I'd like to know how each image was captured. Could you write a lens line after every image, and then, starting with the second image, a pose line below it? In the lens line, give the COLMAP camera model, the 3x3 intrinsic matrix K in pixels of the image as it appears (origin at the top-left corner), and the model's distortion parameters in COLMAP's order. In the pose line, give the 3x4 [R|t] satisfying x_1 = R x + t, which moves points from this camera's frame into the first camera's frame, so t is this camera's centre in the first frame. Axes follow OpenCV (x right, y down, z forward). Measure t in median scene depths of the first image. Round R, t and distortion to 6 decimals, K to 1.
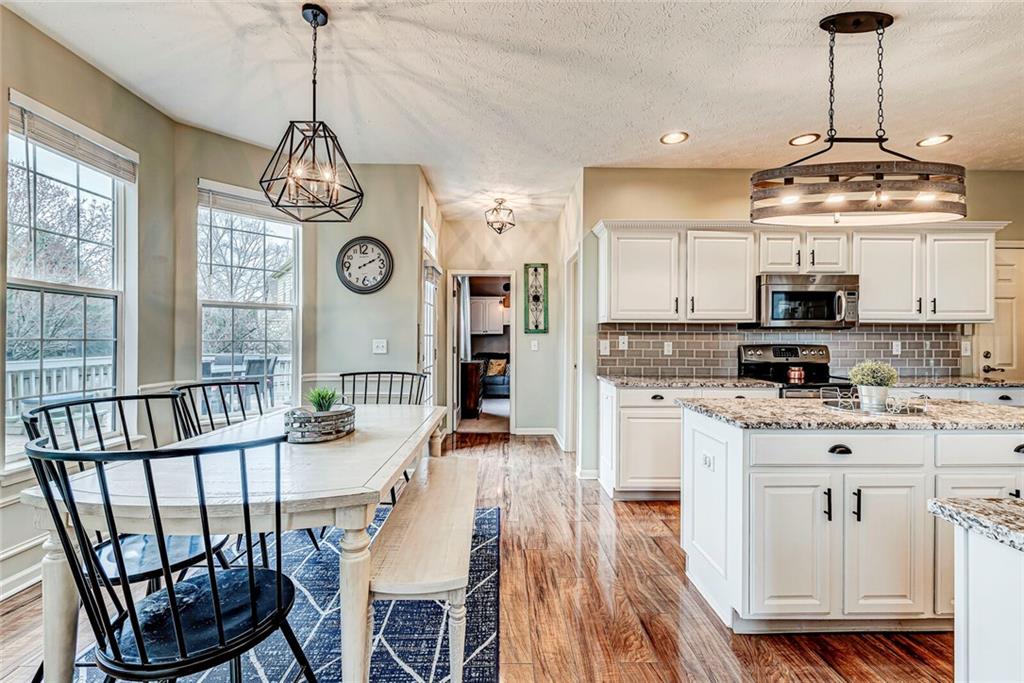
lens RADIAL K [[448.2, 0, 509.1], [0, 448.2, 339.0], [0, 0, 1]] dist [0.000806, -0.000399]
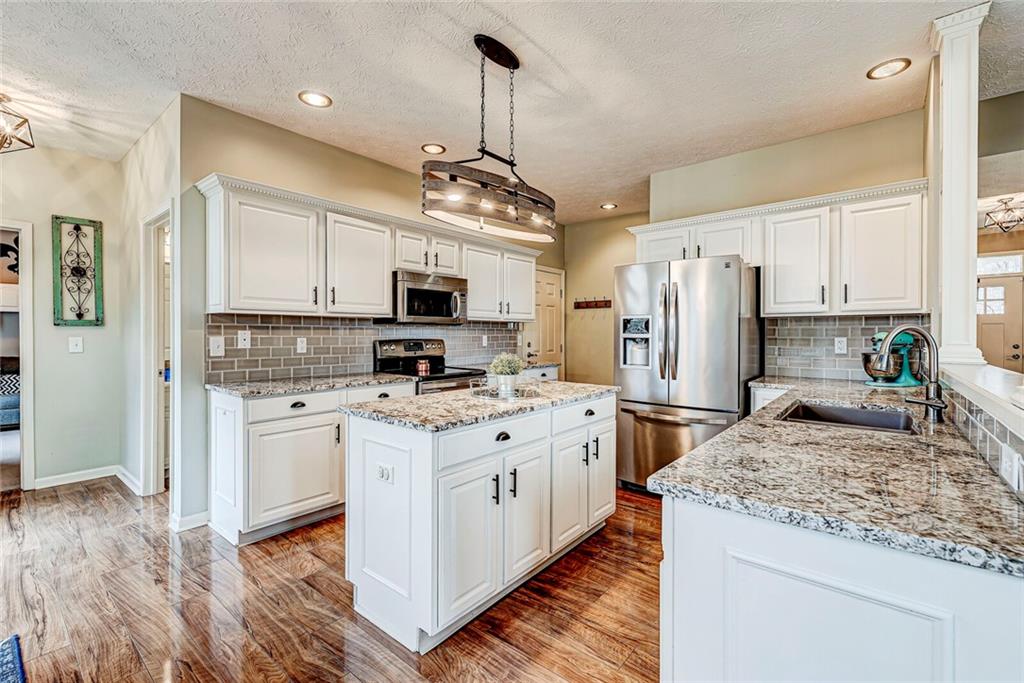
lens RADIAL K [[448.2, 0, 511.5], [0, 448.2, 337.6], [0, 0, 1]] dist [0.000806, -0.000399]
pose [[0.649404, -0.009209, 0.760388, -0.037783], [0.001627, 0.999941, 0.010720, -0.002663], [-0.760442, -0.005725, 0.649381, 0.141261]]
